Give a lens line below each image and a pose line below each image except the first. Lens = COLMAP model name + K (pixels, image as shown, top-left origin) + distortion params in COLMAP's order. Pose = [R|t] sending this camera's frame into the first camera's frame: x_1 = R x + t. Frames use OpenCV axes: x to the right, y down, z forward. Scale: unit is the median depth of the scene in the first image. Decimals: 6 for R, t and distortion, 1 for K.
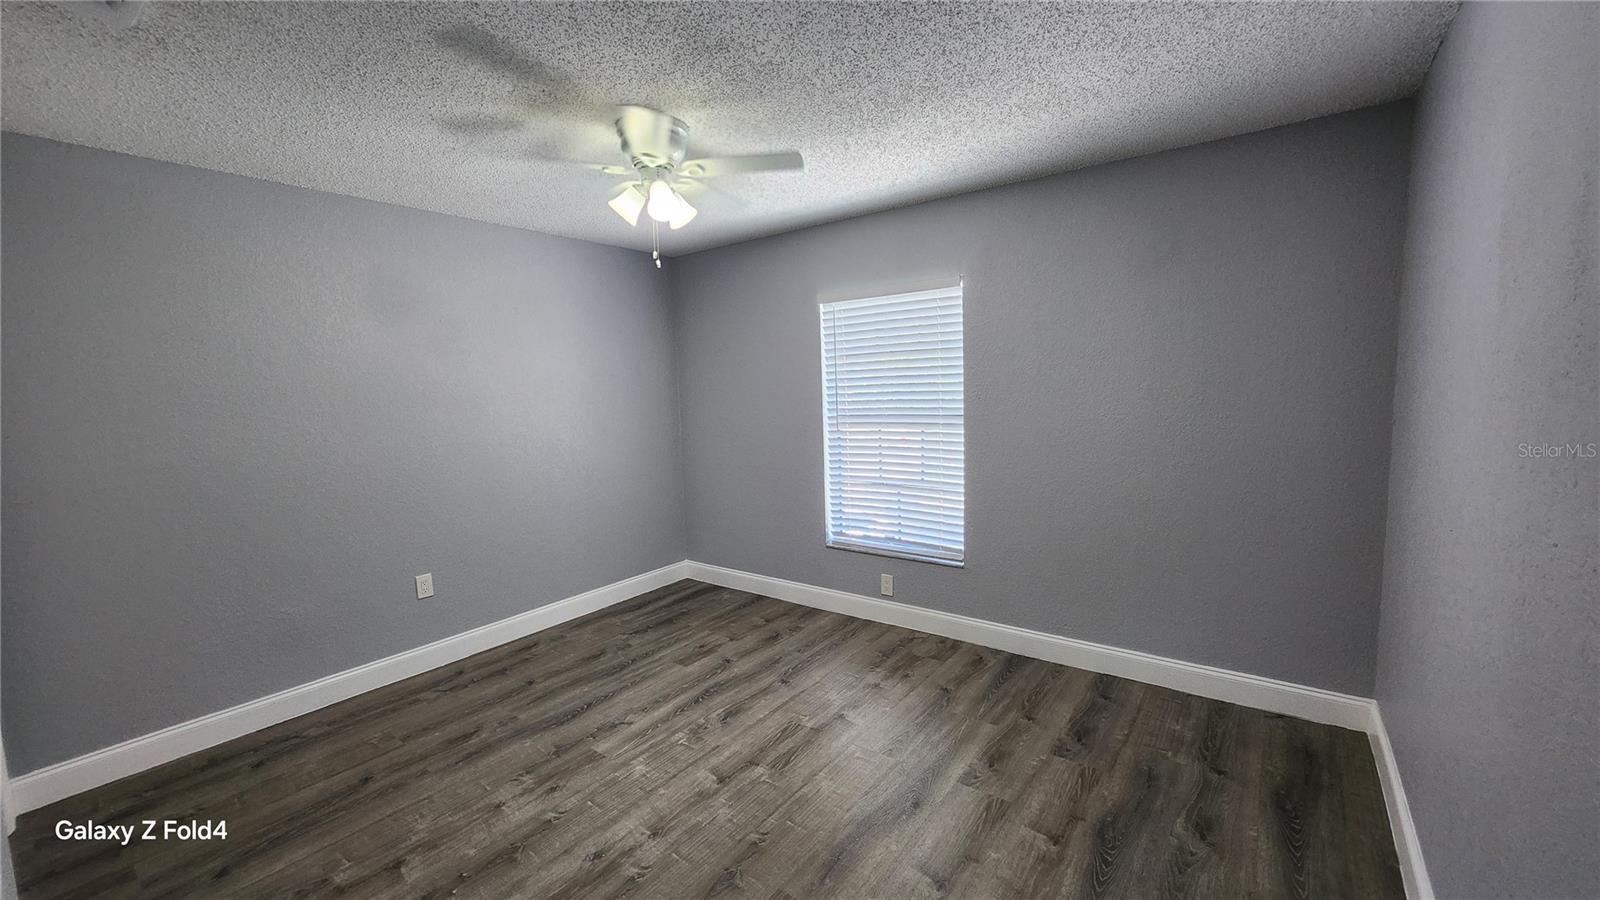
lens RADIAL K [[633.3, 0, 795.1], [0, 633.3, 451.8], [0, 0, 1]] dist [-0.001778, 0.000690]
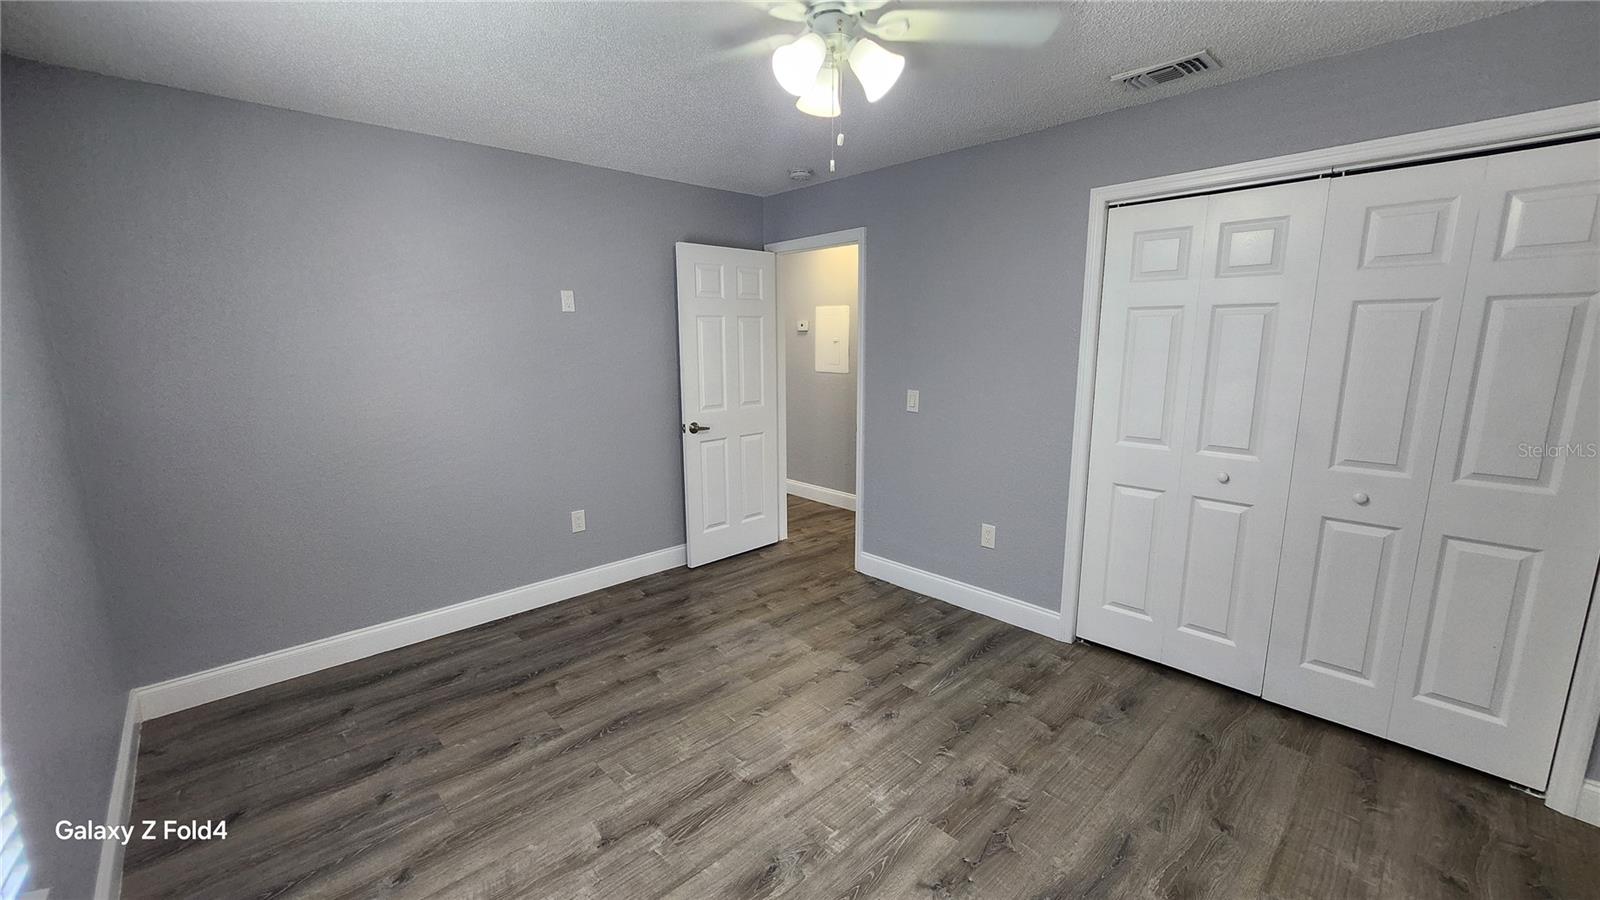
lens RADIAL K [[633.3, 0, 795.1], [0, 633.3, 451.8], [0, 0, 1]] dist [-0.001778, 0.000690]
pose [[-0.985997, 0.007744, 0.166583, -0.283180], [0.054602, 0.958850, 0.278614, -0.188539], [-0.157571, 0.283808, -0.945846, 1.715636]]
